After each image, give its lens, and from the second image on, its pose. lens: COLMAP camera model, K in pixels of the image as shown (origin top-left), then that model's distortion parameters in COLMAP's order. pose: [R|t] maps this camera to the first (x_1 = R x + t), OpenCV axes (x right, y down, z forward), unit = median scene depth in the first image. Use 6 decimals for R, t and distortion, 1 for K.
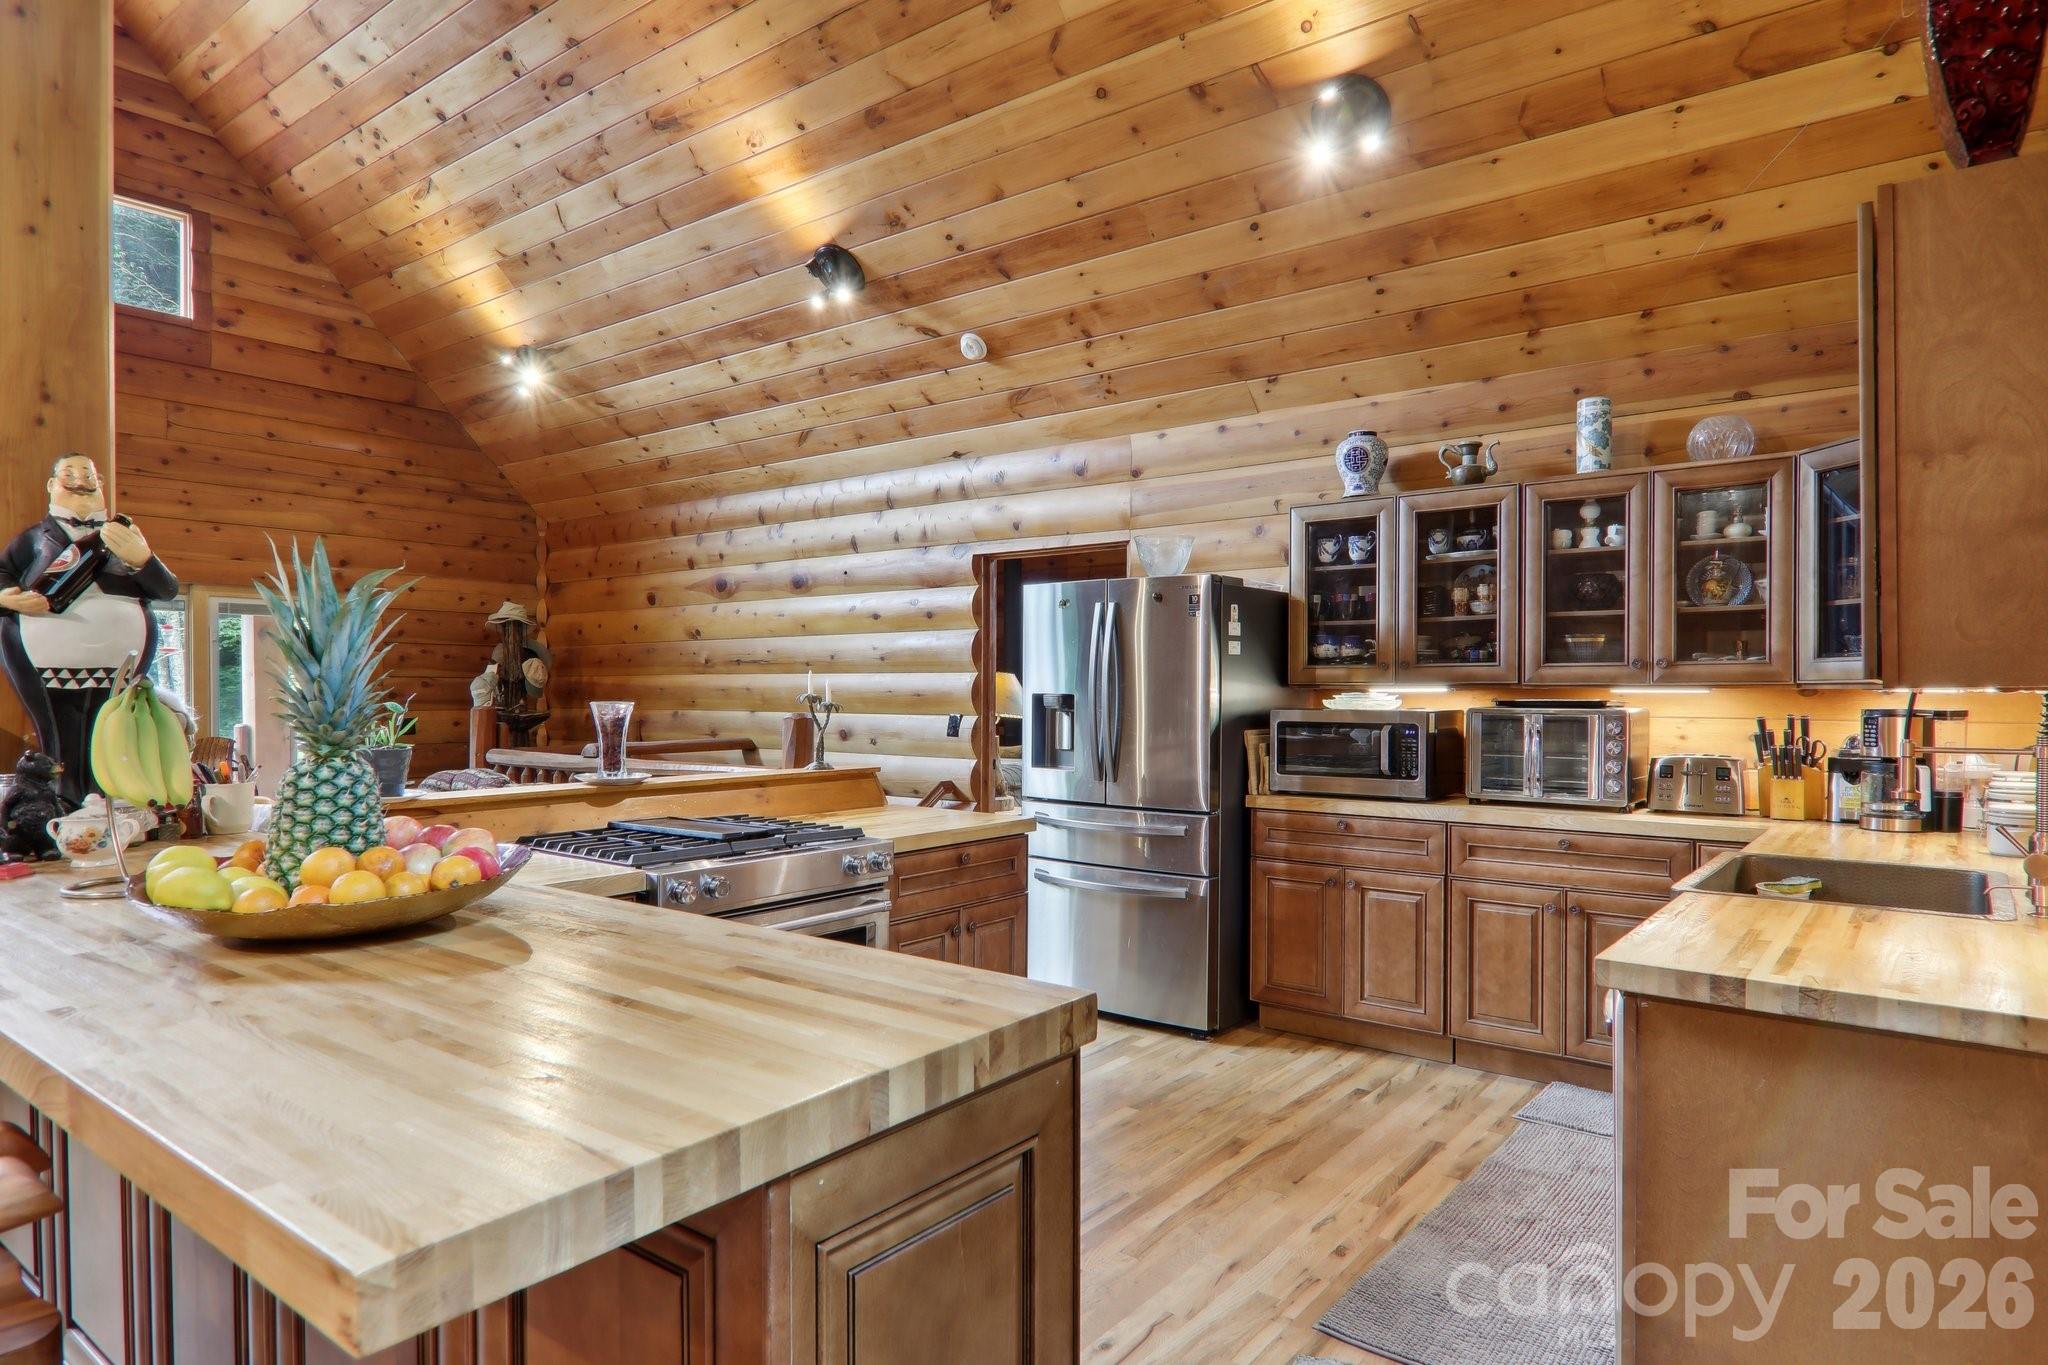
lens RADIAL K [[1147.3, 0, 1035.0], [0, 1147.3, 700.6], [0, 0, 1]] dist [0.017921, -0.025722]
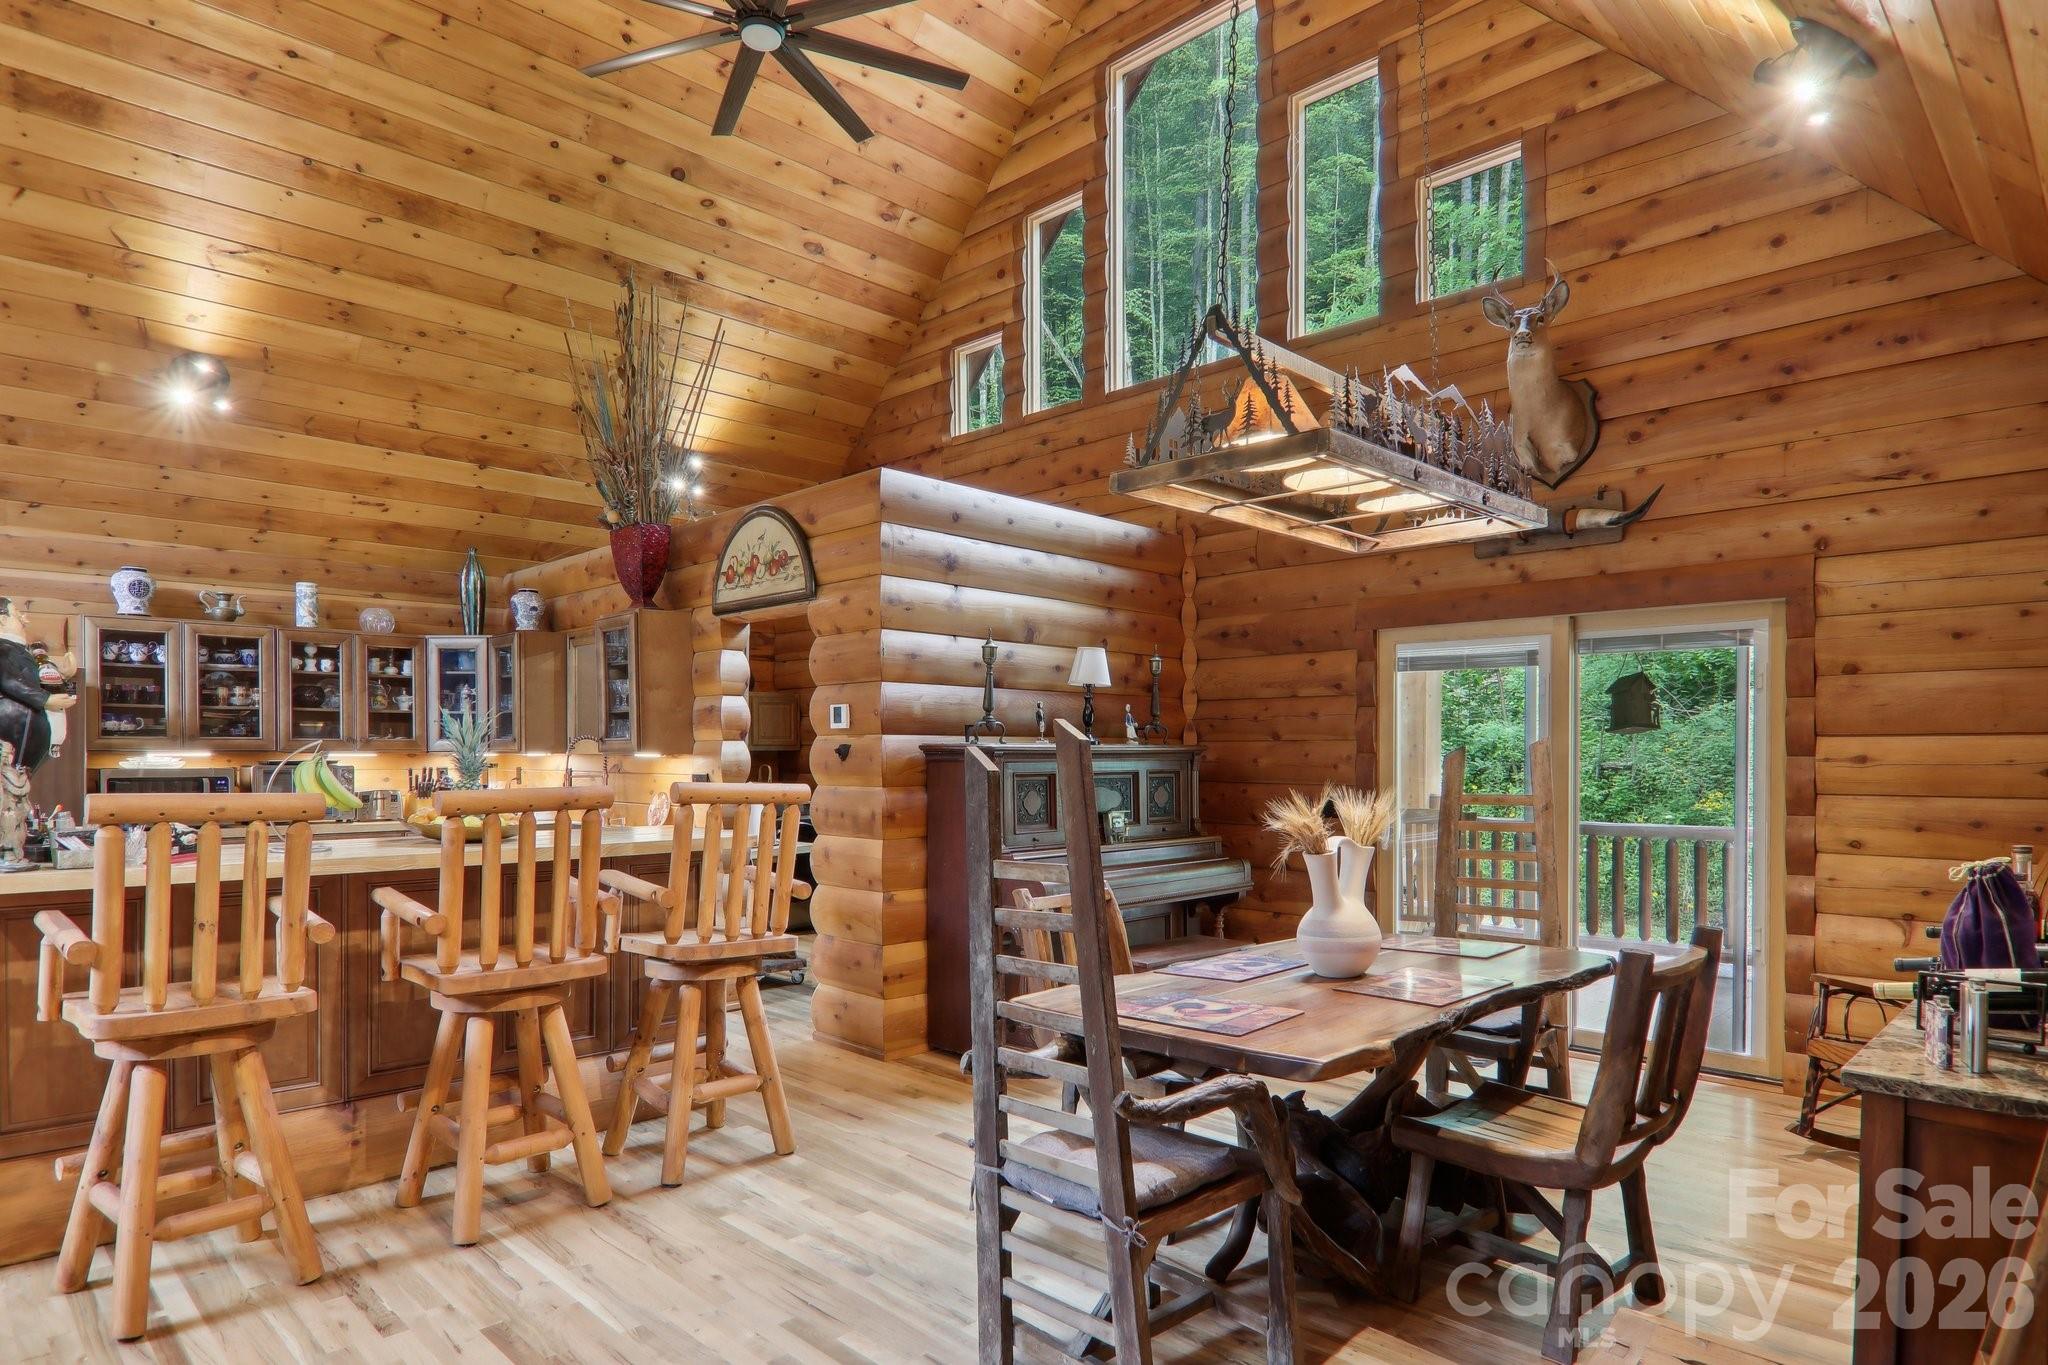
lens RADIAL K [[1147.3, 0, 1021.8], [0, 1147.3, 760.3], [0, 0, 1]] dist [0.017921, -0.025722]
pose [[0.127397, -0.008317, 0.991817, -1.017624], [0.012395, 0.999900, 0.006793, 0.001601], [-0.991774, 0.011428, 0.127487, -0.247277]]
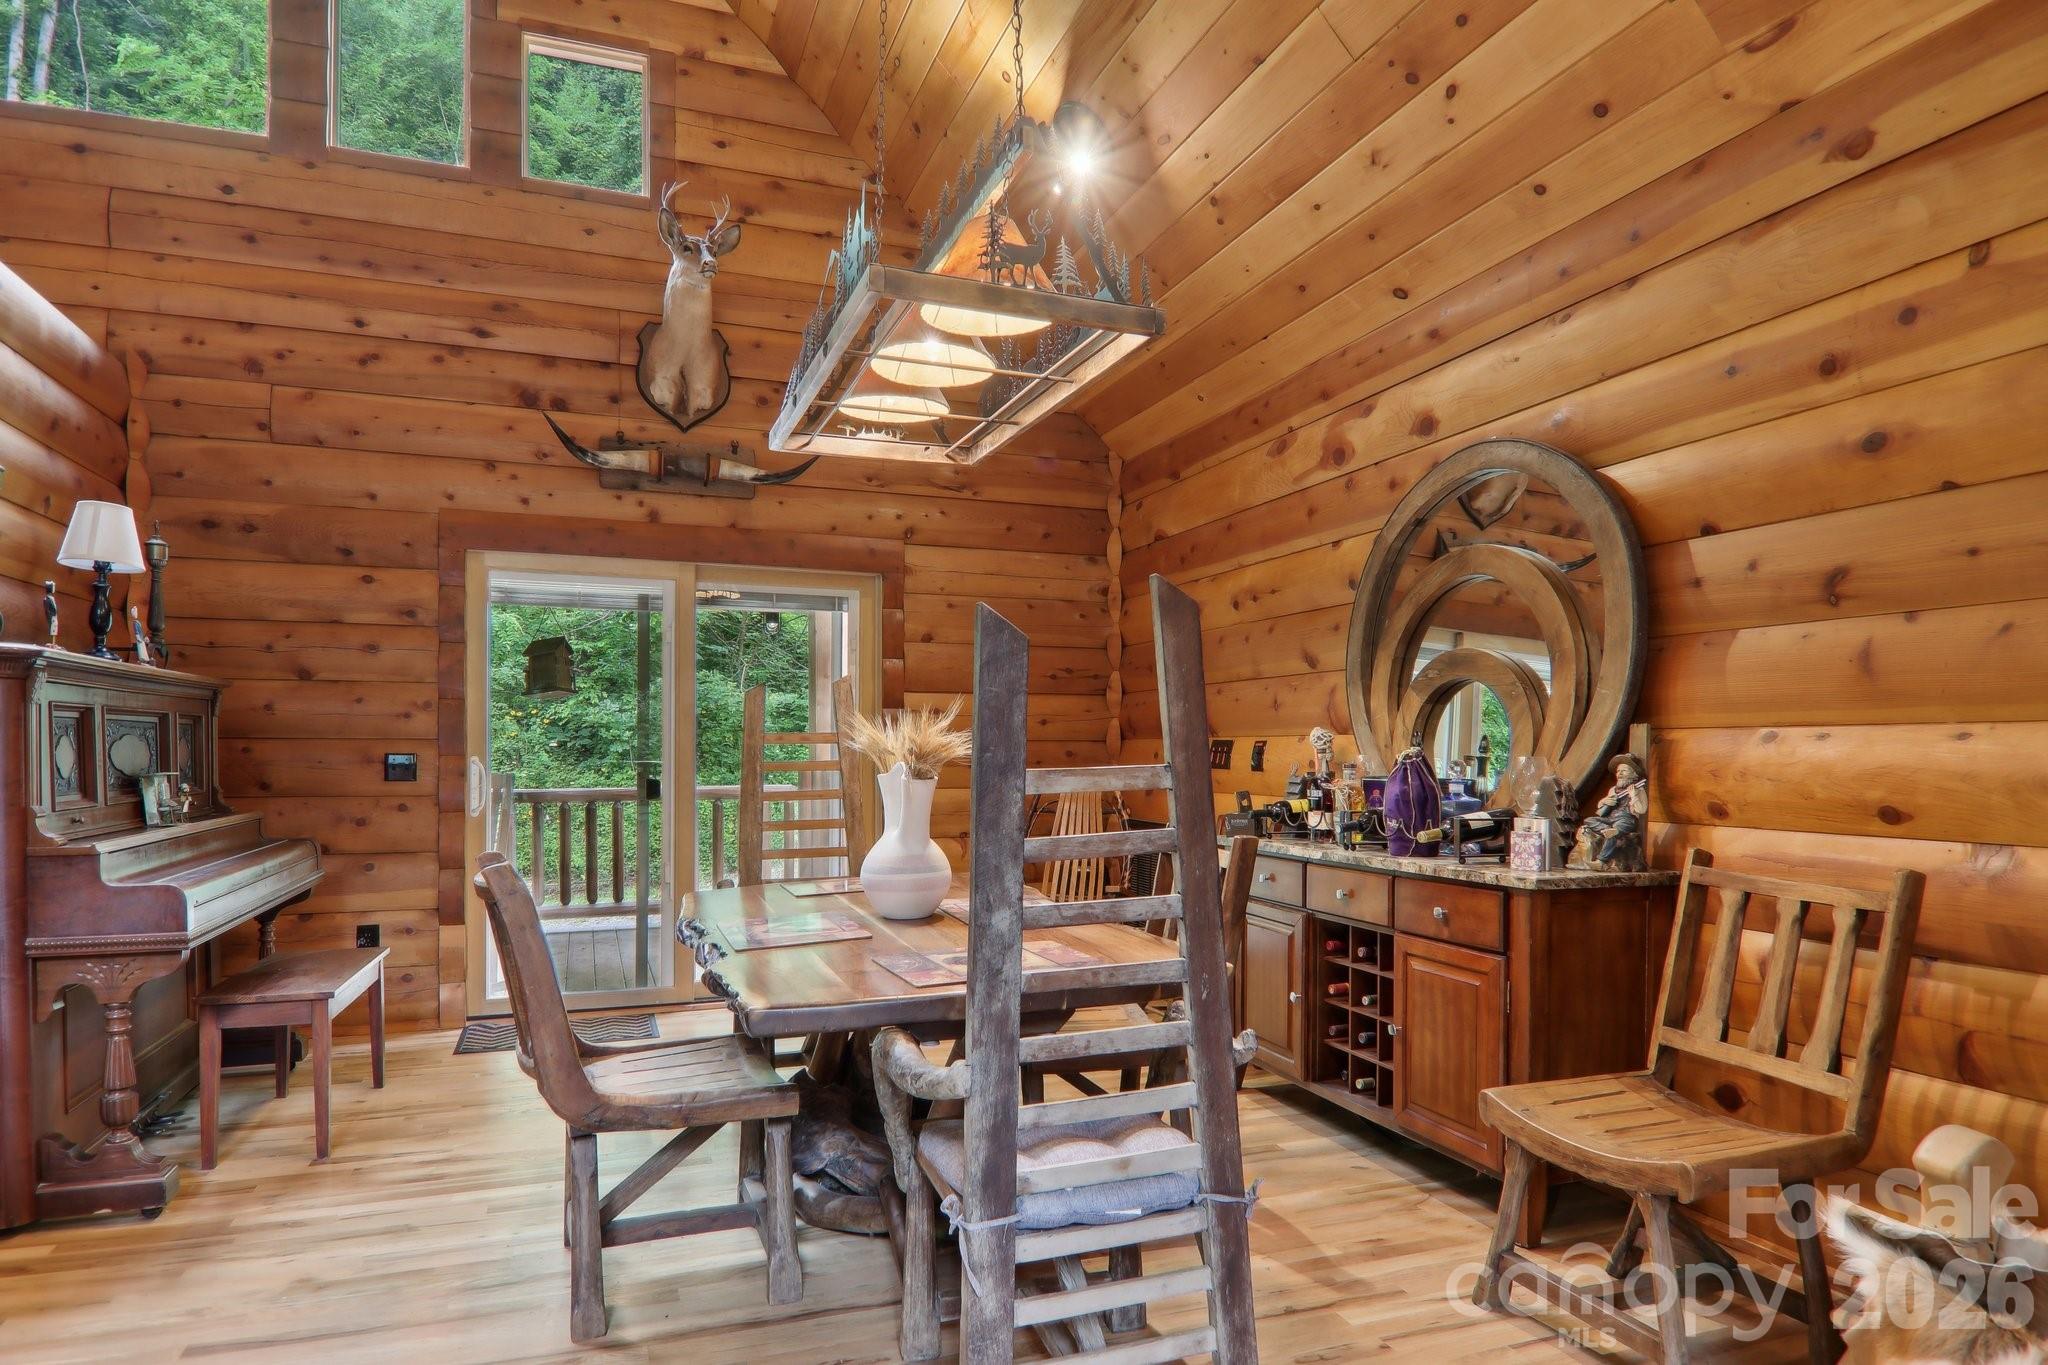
lens RADIAL K [[1147.3, 0, 1010.9], [0, 1147.3, 750.9], [0, 0, 1]] dist [0.017921, -0.025722]
pose [[-0.844105, -0.005726, 0.536147, -0.673502], [0.003026, 0.999876, 0.015443, 0.041082], [-0.536169, 0.014658, -0.843984, 0.160454]]
